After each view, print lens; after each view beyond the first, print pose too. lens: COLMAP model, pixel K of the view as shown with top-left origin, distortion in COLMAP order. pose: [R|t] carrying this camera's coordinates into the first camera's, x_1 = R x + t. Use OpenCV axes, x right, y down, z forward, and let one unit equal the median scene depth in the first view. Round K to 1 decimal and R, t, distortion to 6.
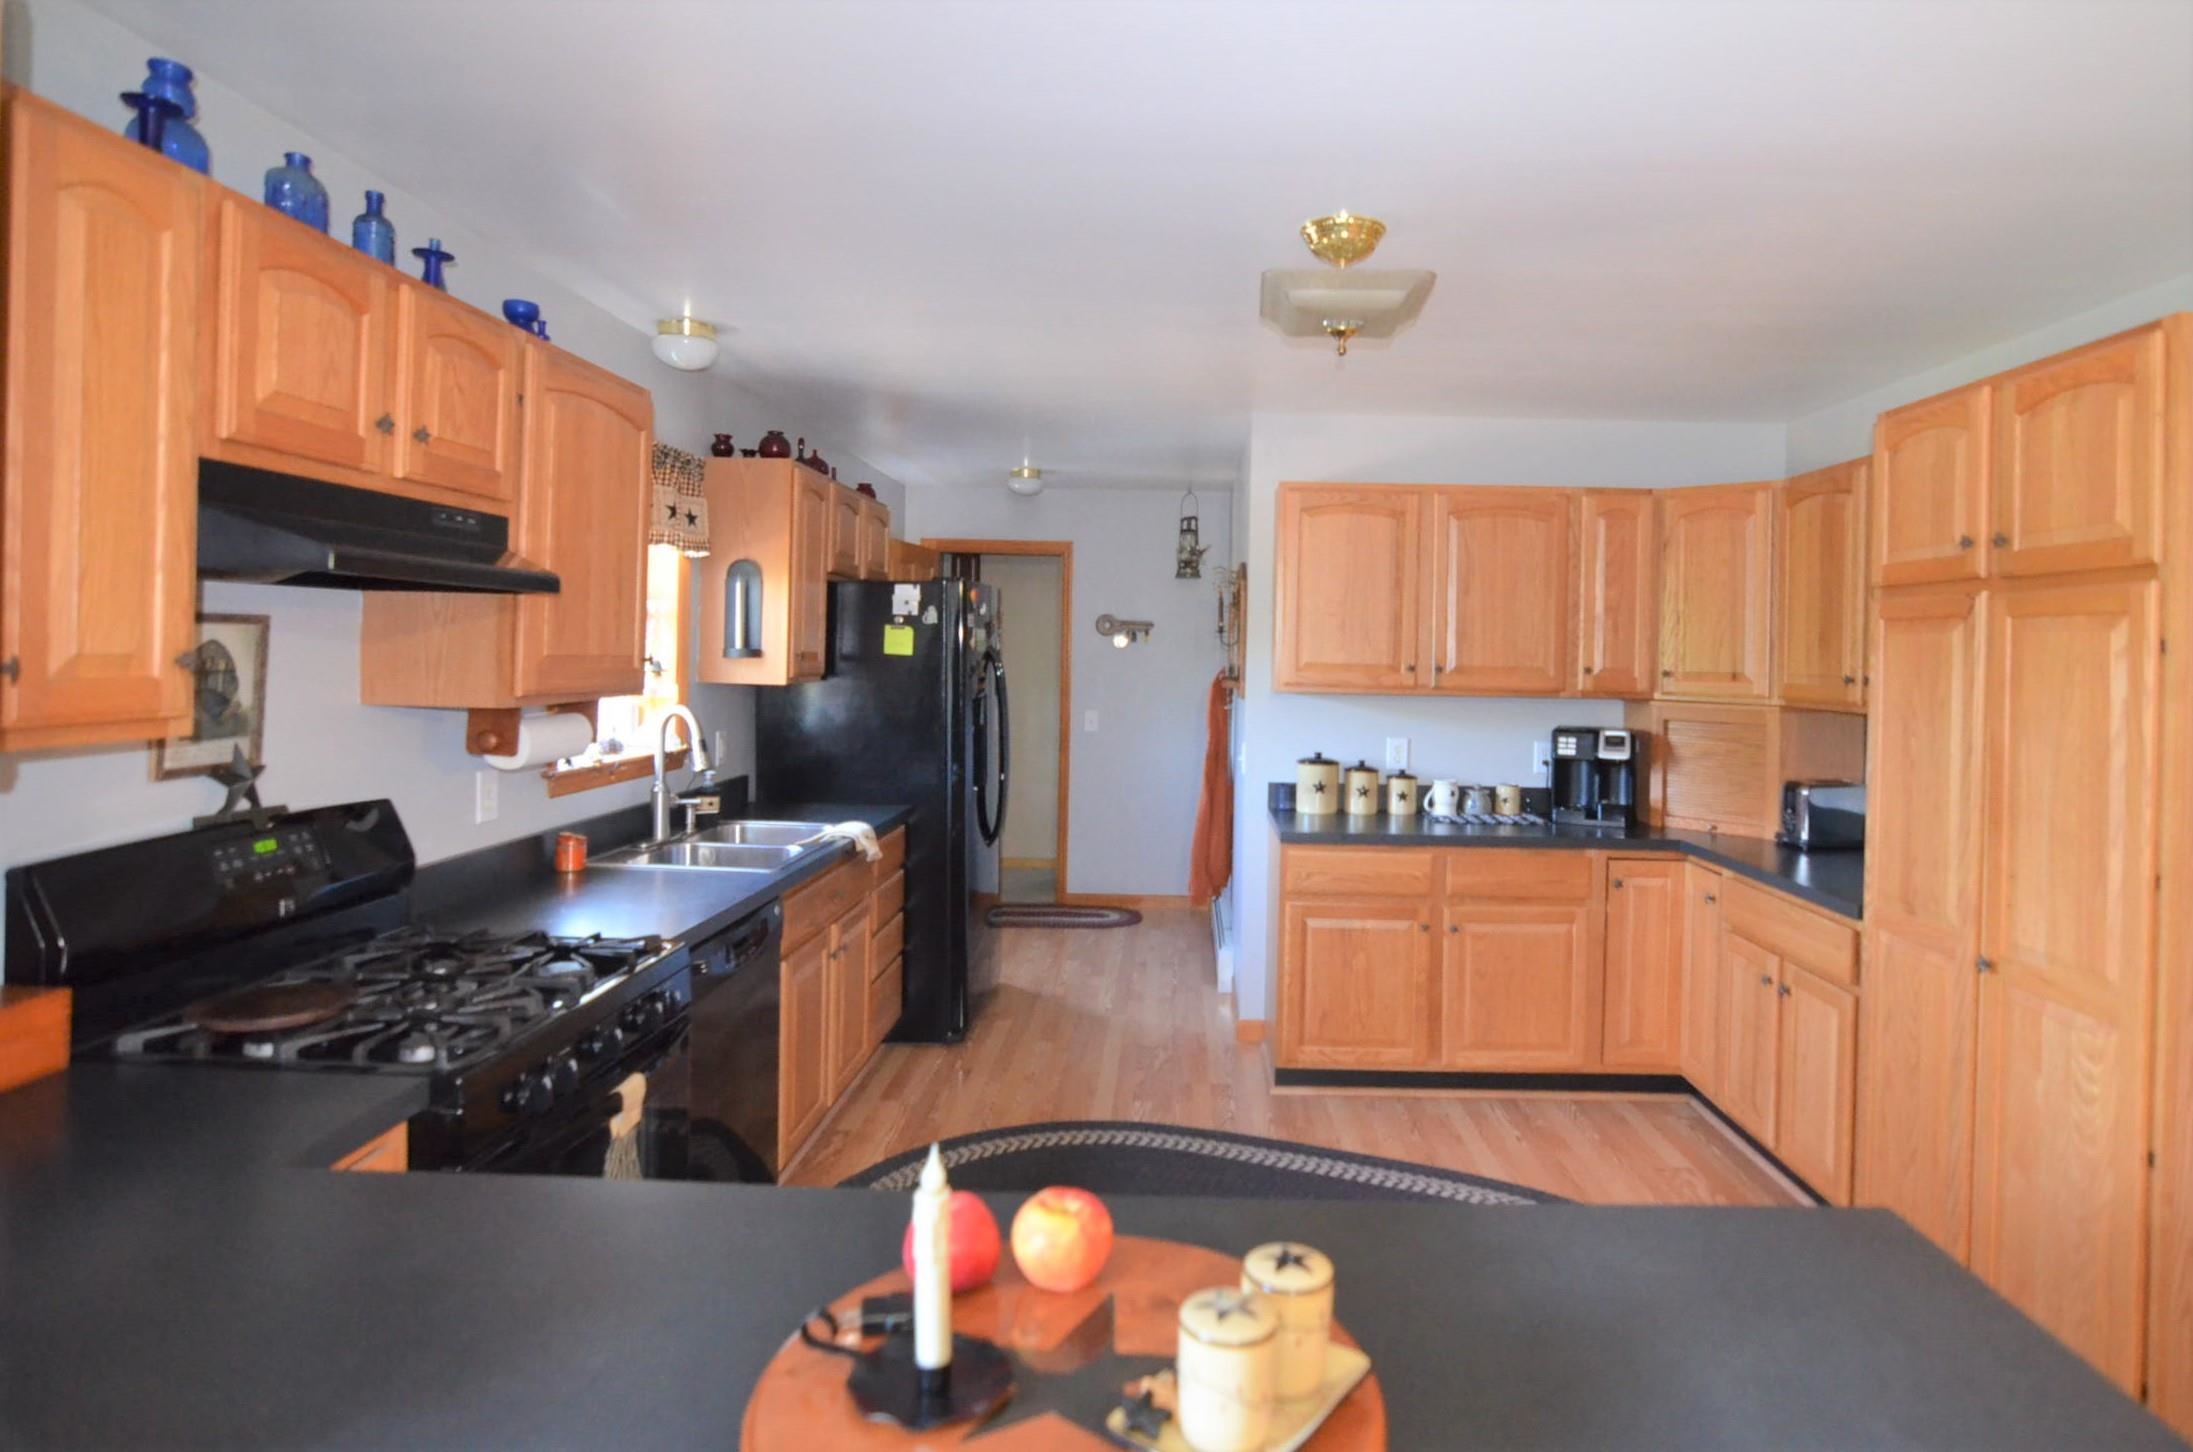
lens RADIAL K [[1189.4, 0, 1143.2], [0, 1189.4, 653.1], [0, 0, 1]] dist [0.000034, 0.000725]
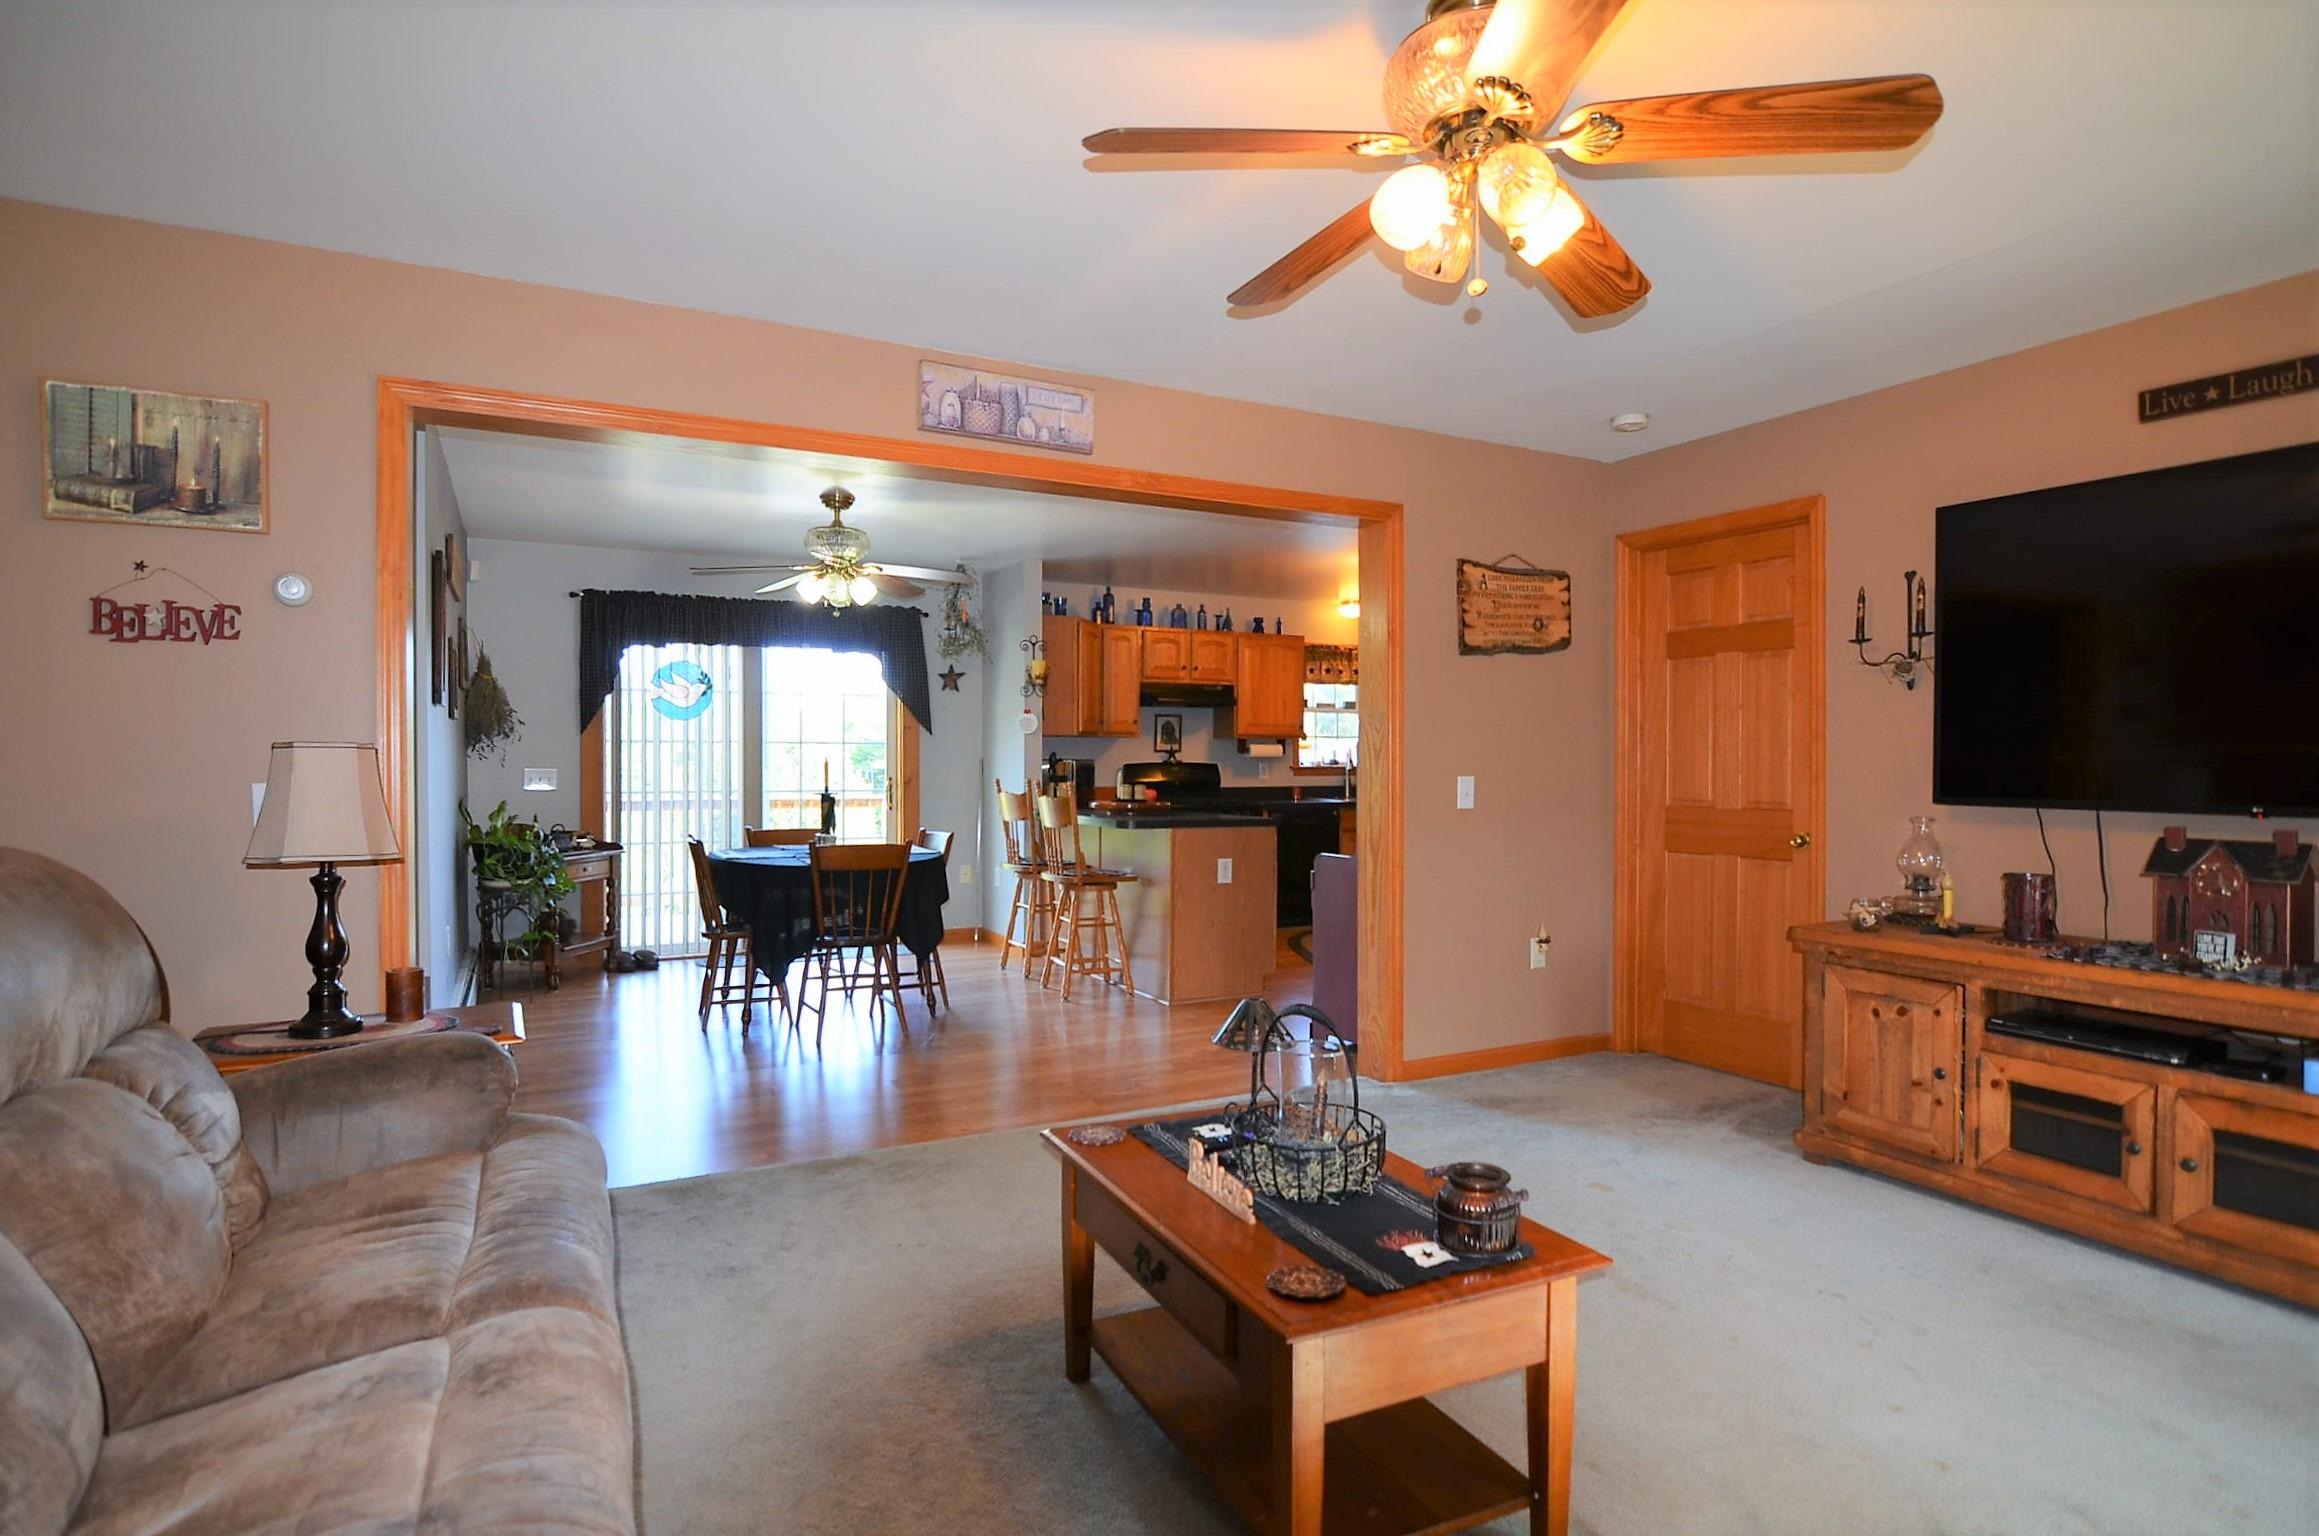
lens RADIAL K [[1245.4, 0, 1159.5], [0, 1245.4, 768.0], [0, 0, 1]] dist [-0.001948, 0.000190]
pose [[0.492378, -0.002832, -0.870377, 1.598584], [-0.002250, 0.999987, -0.004526, 0.093122], [0.870378, 0.004187, 0.492365, -0.636332]]
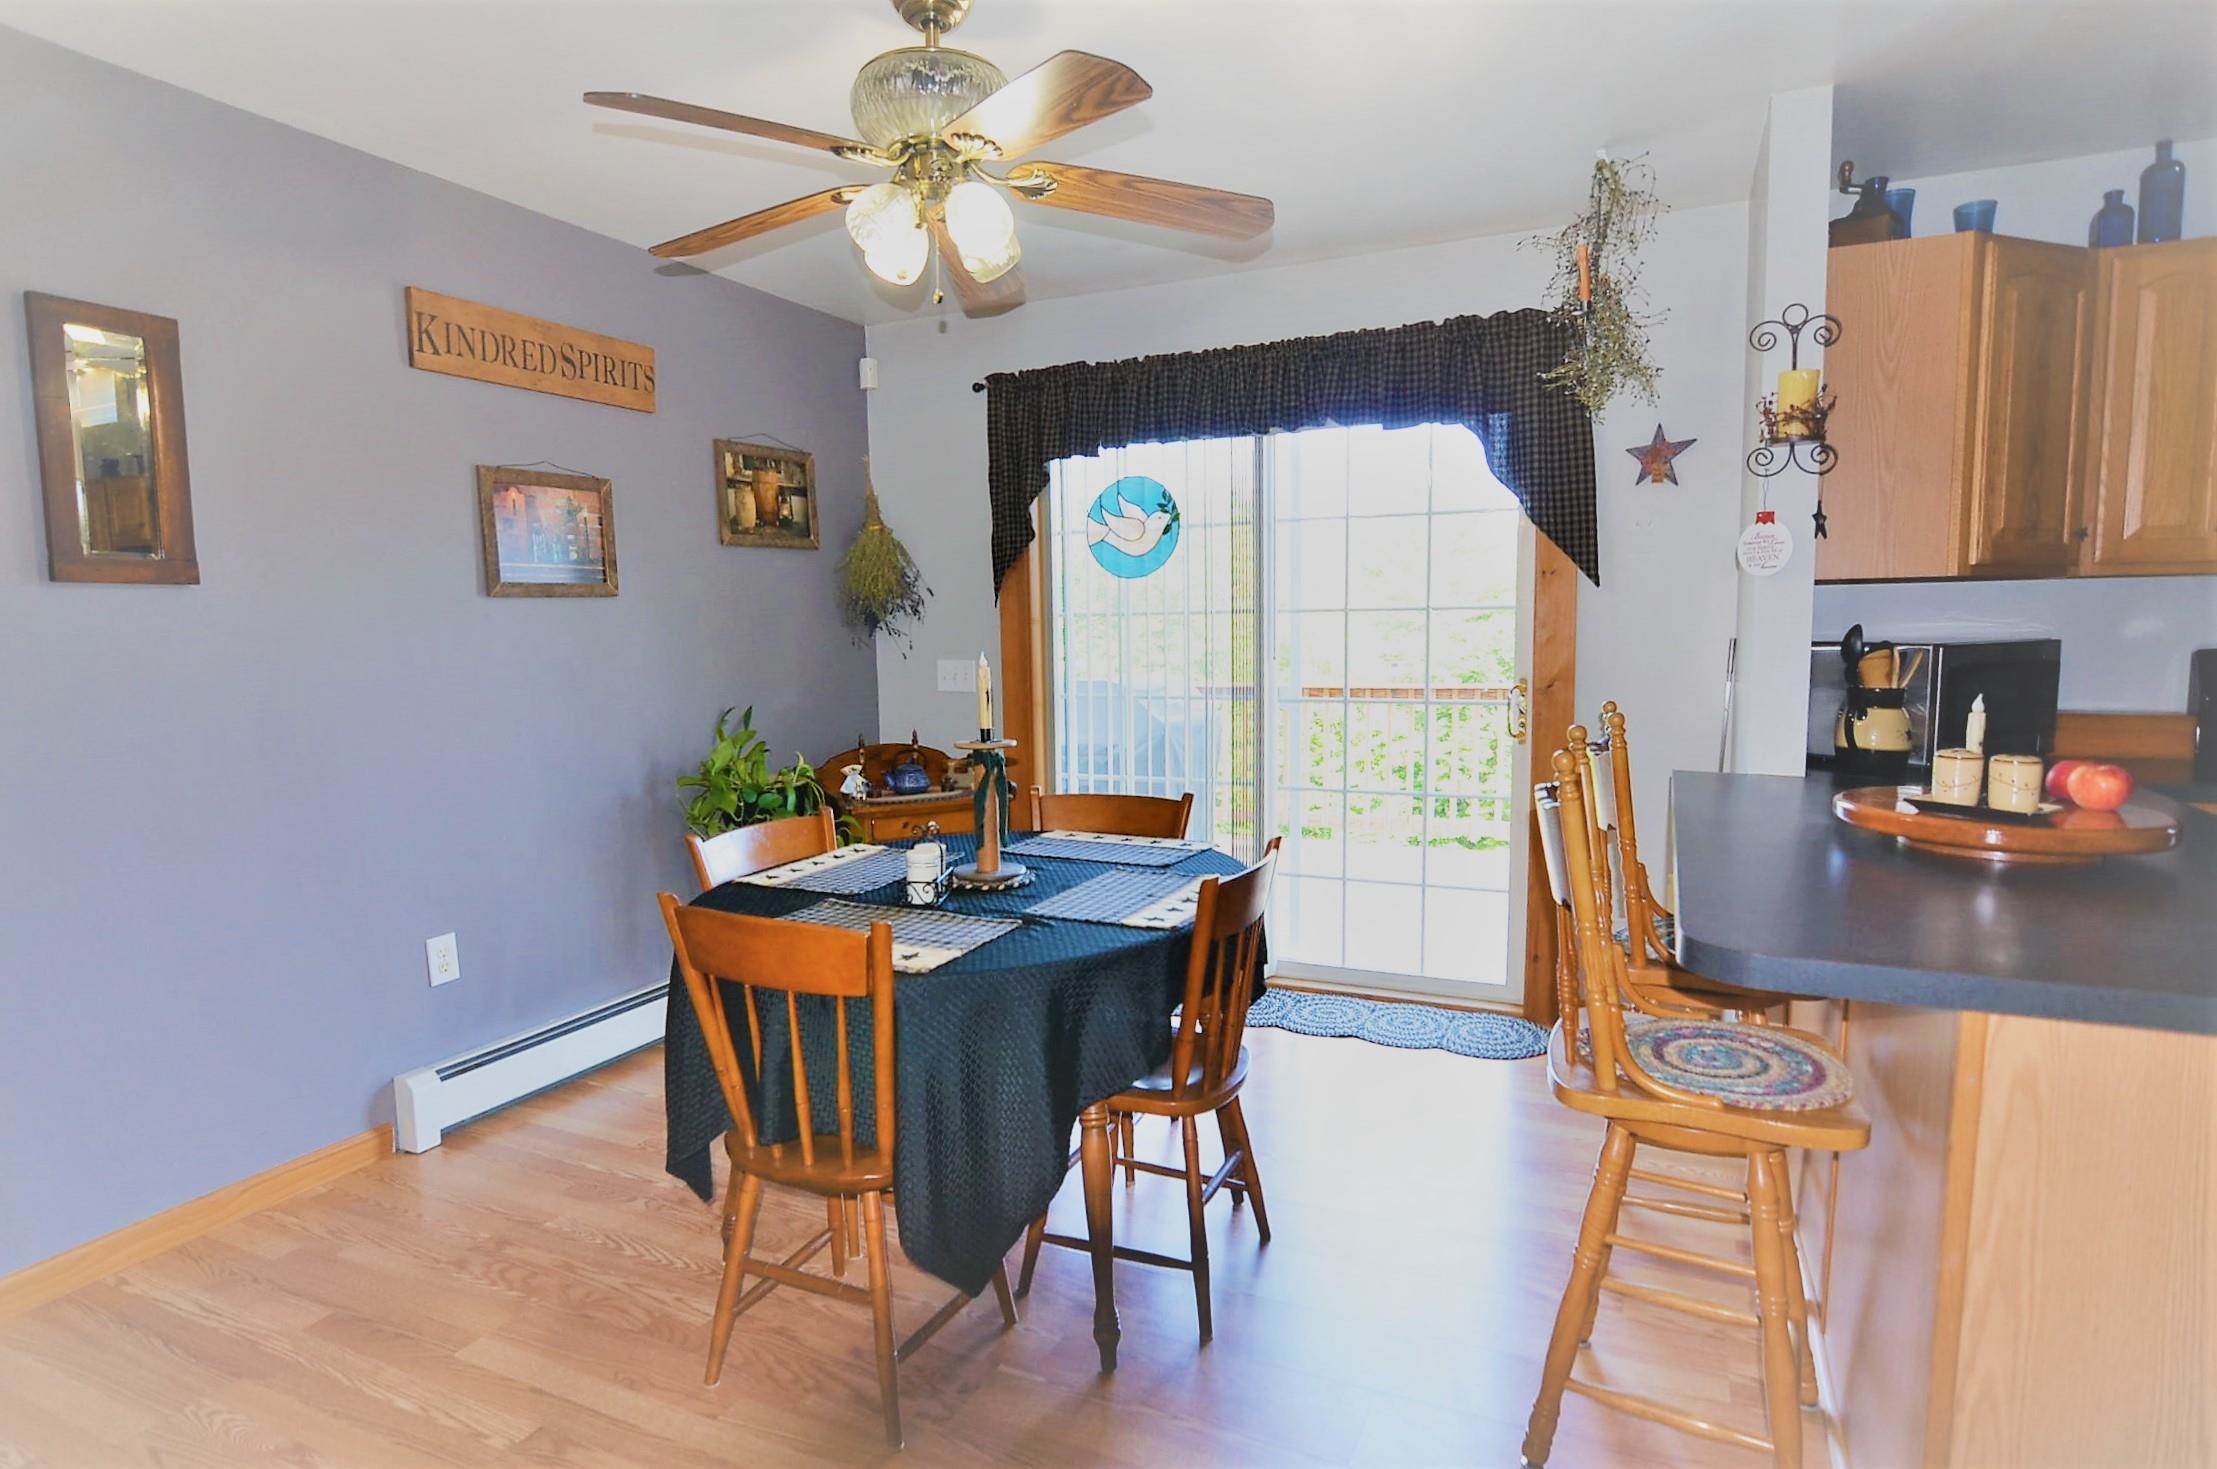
lens RADIAL K [[1190.6, 0, 1108.5], [0, 1190.6, 734.5], [0, 0, 1]] dist [-0.001948, 0.000190]
pose [[-0.395917, 0.074899, -0.915227, 0.559205], [0.001250, 0.996711, 0.081026, 0.065438], [0.918285, 0.030936, -0.394709, 0.080339]]
